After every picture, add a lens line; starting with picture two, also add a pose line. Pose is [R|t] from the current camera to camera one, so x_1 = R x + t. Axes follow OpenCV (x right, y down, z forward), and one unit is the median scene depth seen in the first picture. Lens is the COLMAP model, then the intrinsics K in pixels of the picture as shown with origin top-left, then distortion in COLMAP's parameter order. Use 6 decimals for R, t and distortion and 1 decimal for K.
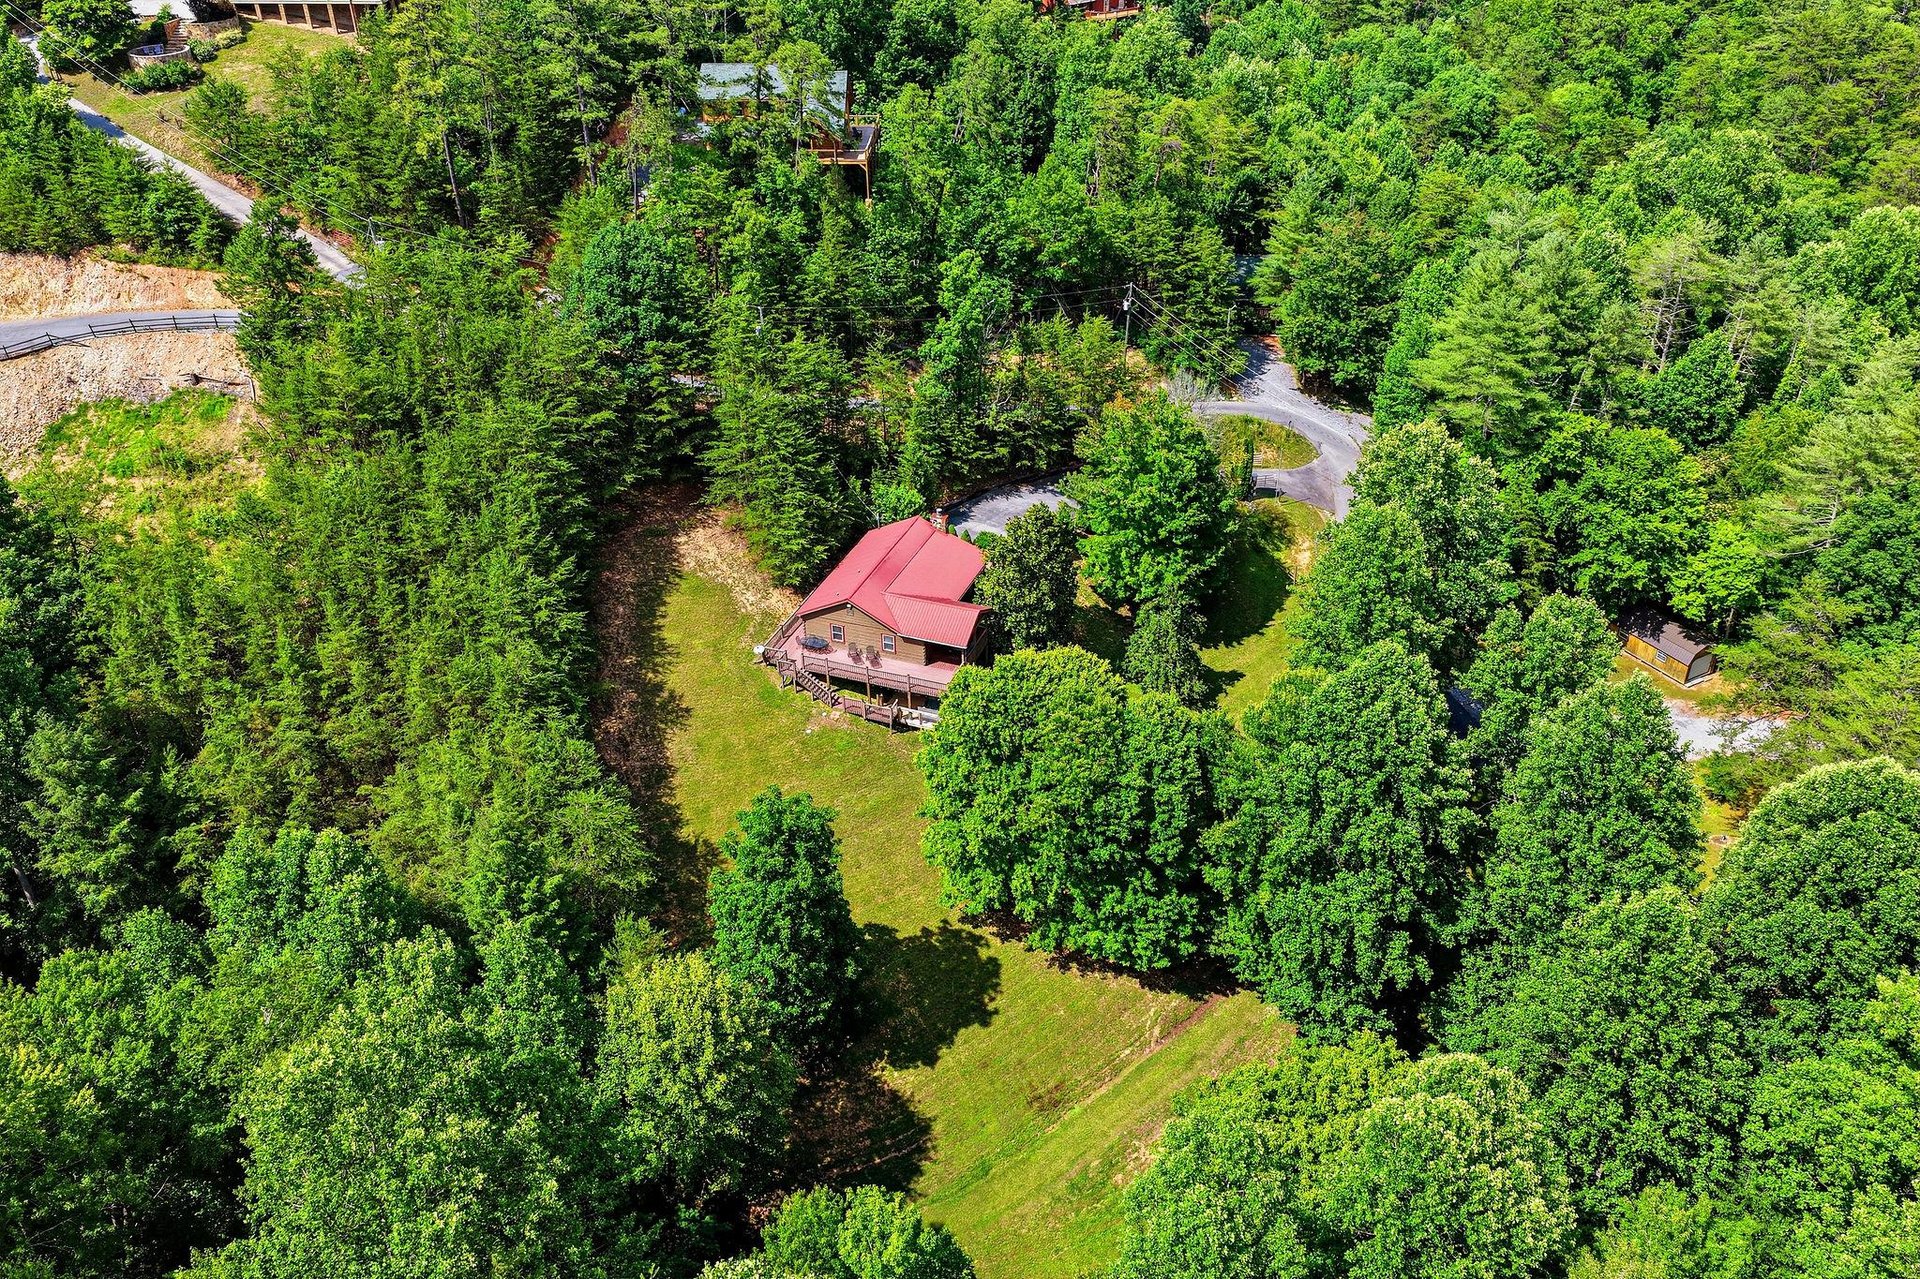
lens RADIAL K [[1598.5, 0, 958.4], [0, 1598.5, 640.3], [0, 0, 1]] dist [-0.005050, 0.021906]
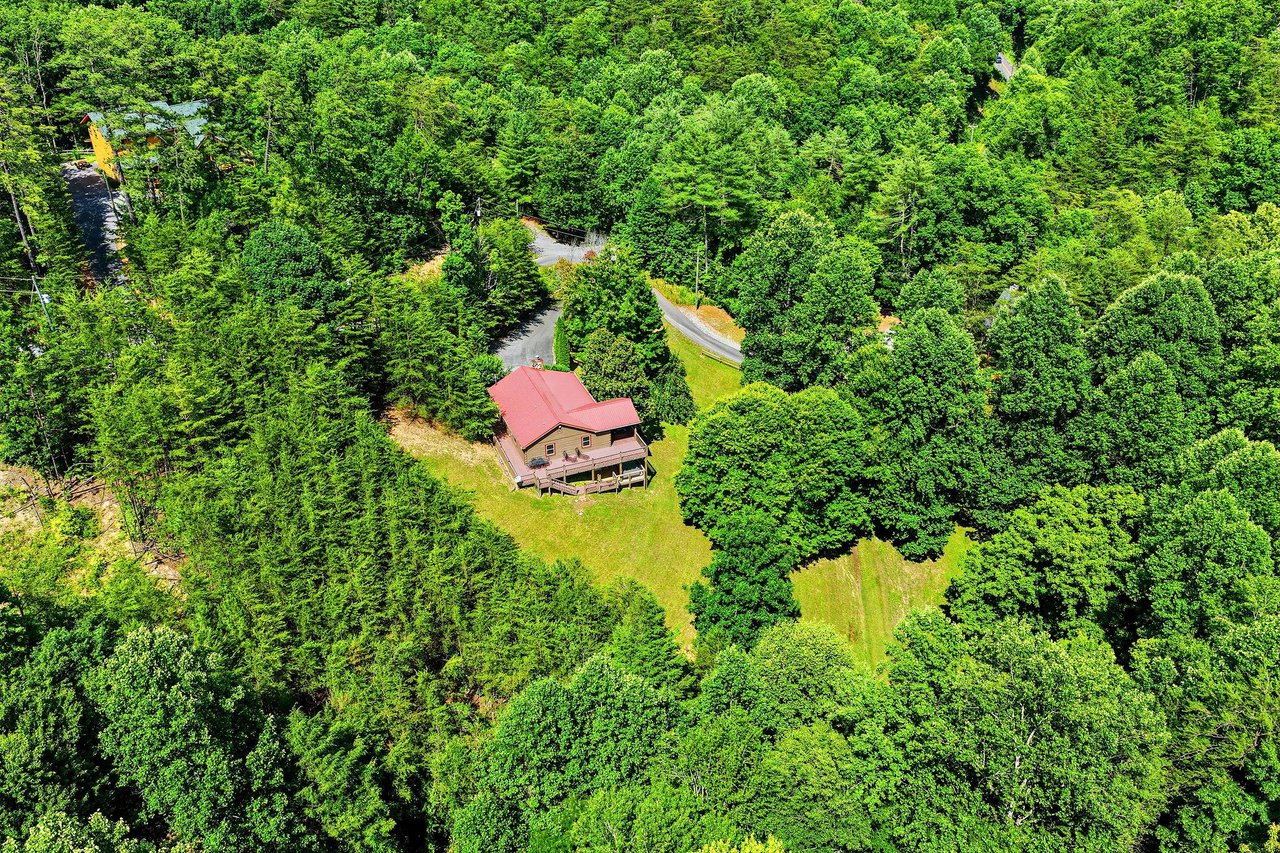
lens RADIAL K [[1065.6, 0, 643.6], [0, 1065.6, 426.4], [0, 0, 1]] dist [-0.005050, 0.021906]
pose [[0.721218, -0.354972, 0.594844, -0.586087], [0.364577, 0.924681, 0.109770, -0.099833], [-0.589006, 0.137698, 0.796311, 0.175163]]
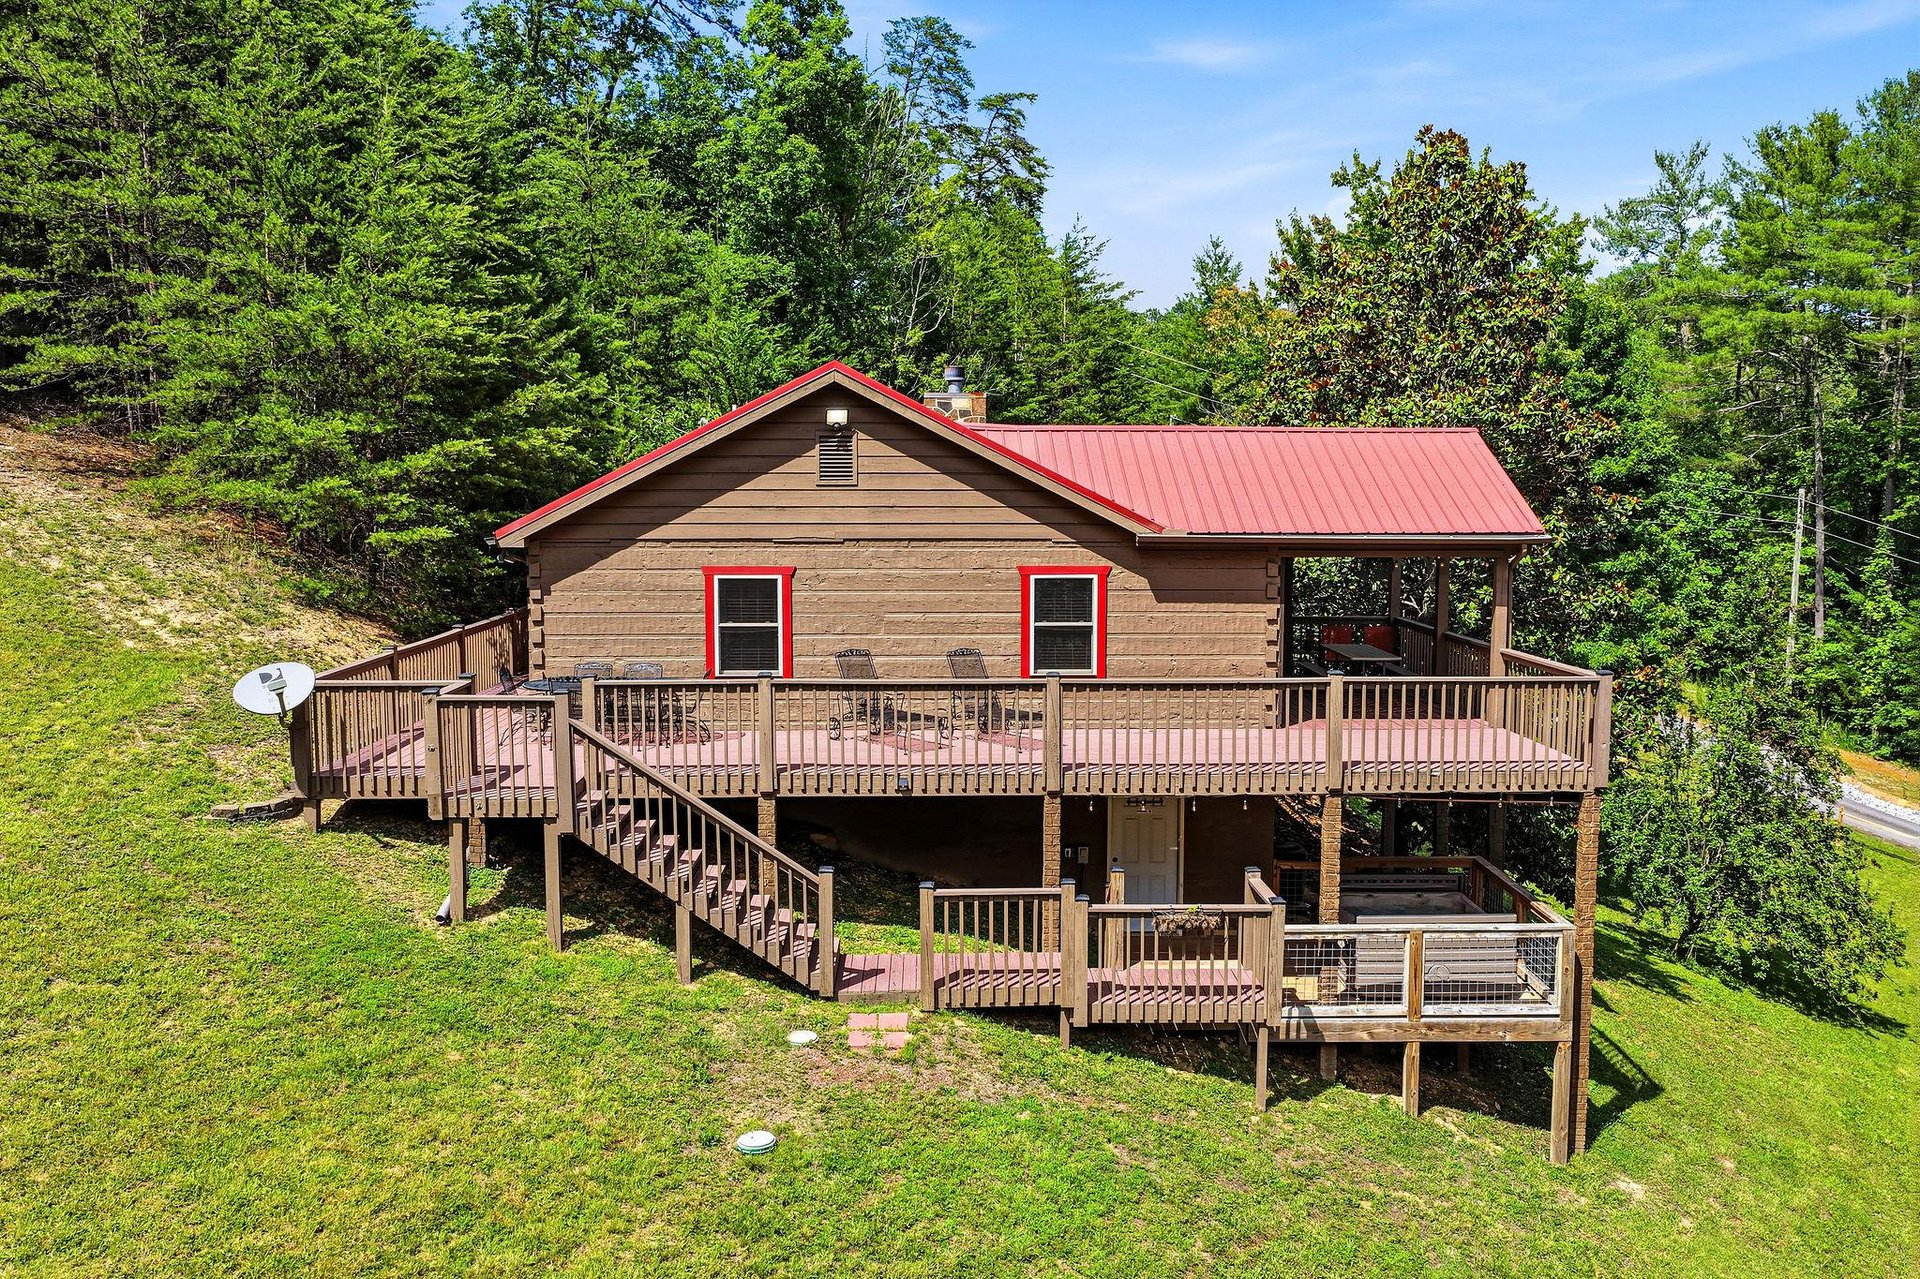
lens RADIAL K [[1598.5, 0, 957.6], [0, 1598.5, 642.4], [0, 0, 1]] dist [-0.005050, 0.021906]
pose [[0.921839, -0.020464, 0.387033, -0.121985], [0.189791, 0.894514, -0.404751, 0.073542], [-0.337923, 0.446571, 0.828482, 0.851769]]
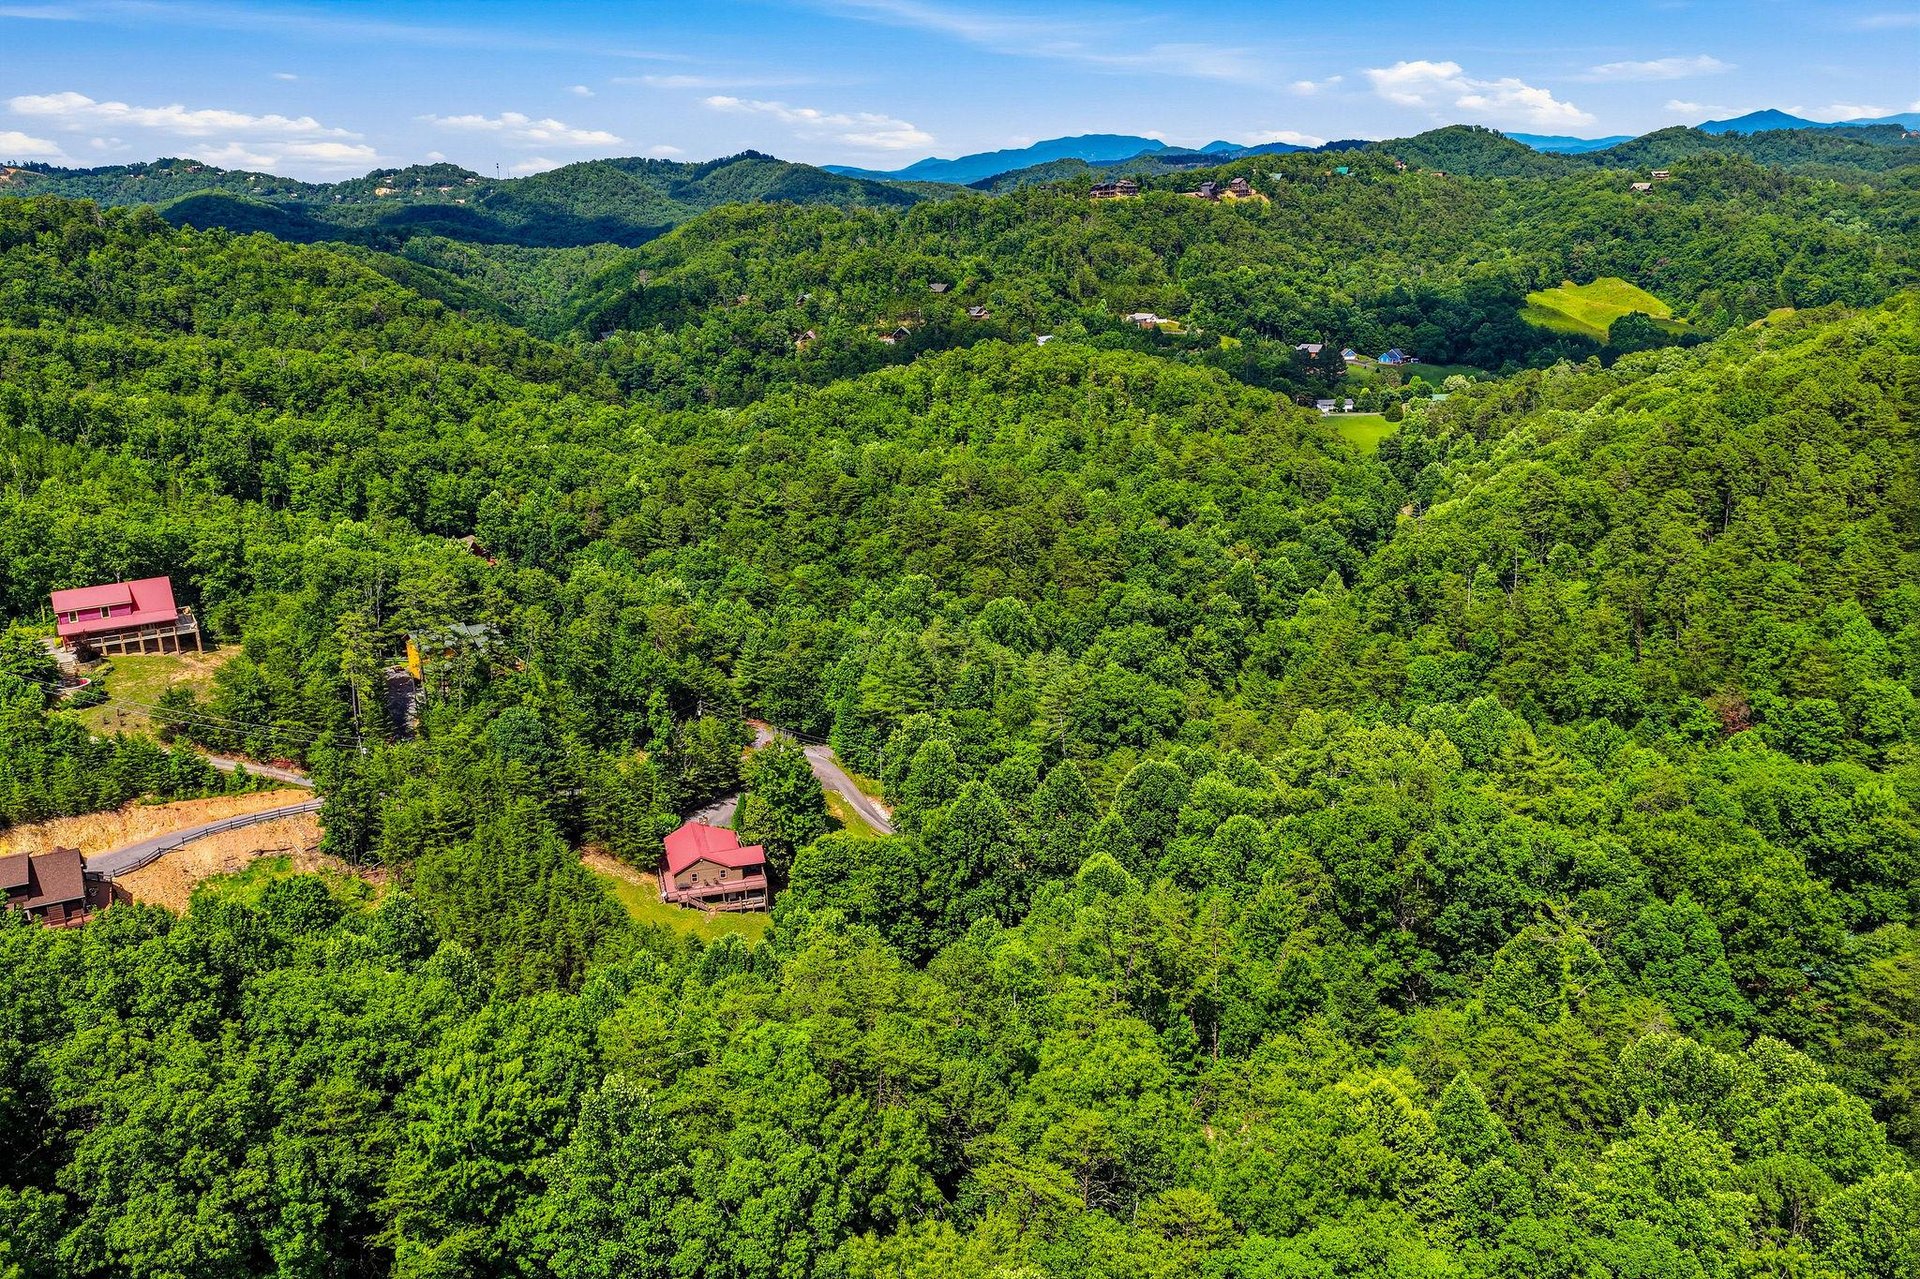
lens RADIAL K [[1598.5, 0, 961.3], [0, 1598.5, 637.6], [0, 0, 1]] dist [-0.005050, 0.021906]
pose [[0.806192, -0.171928, 0.566122, -0.878598], [0.329078, 0.925488, -0.187561, 0.200417], [-0.491692, 0.337509, 0.802699, -0.847022]]
